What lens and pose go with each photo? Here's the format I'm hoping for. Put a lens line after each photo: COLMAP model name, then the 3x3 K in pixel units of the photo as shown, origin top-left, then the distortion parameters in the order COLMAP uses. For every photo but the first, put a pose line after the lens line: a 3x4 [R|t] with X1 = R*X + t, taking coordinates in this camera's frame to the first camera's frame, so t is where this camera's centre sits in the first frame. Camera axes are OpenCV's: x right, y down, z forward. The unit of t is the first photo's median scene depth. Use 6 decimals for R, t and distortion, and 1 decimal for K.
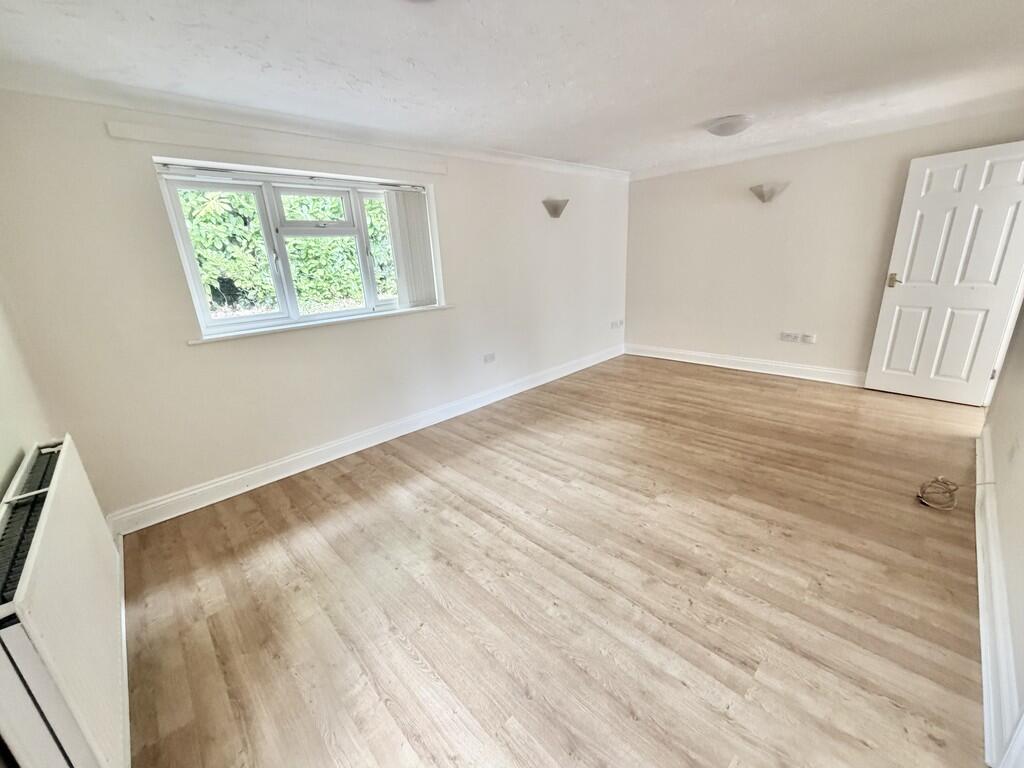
lens RADIAL K [[409.1, 0, 509.3], [0, 409.1, 388.5], [0, 0, 1]] dist [0.000230, -0.000028]
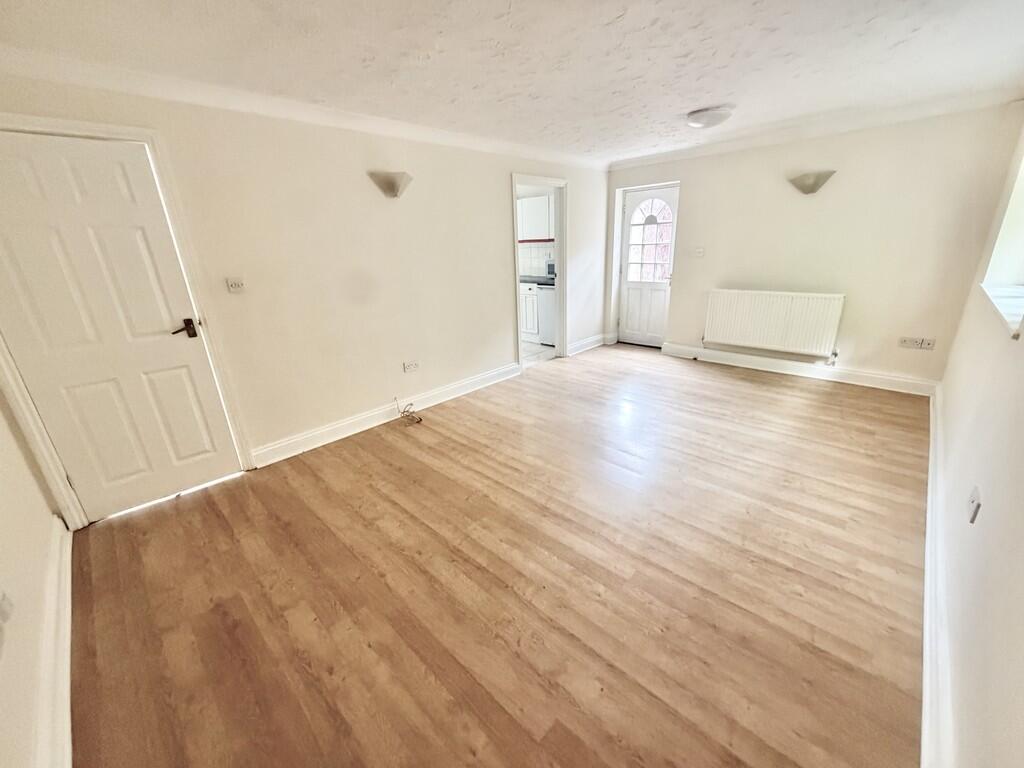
lens RADIAL K [[409.1, 0, 510.6], [0, 409.1, 386.0], [0, 0, 1]] dist [0.000230, -0.000028]
pose [[-0.994842, 0.101281, -0.005672, 0.475278], [0.077435, 0.794351, 0.602503, -0.548881], [0.065528, 0.598956, -0.798096, 1.603378]]
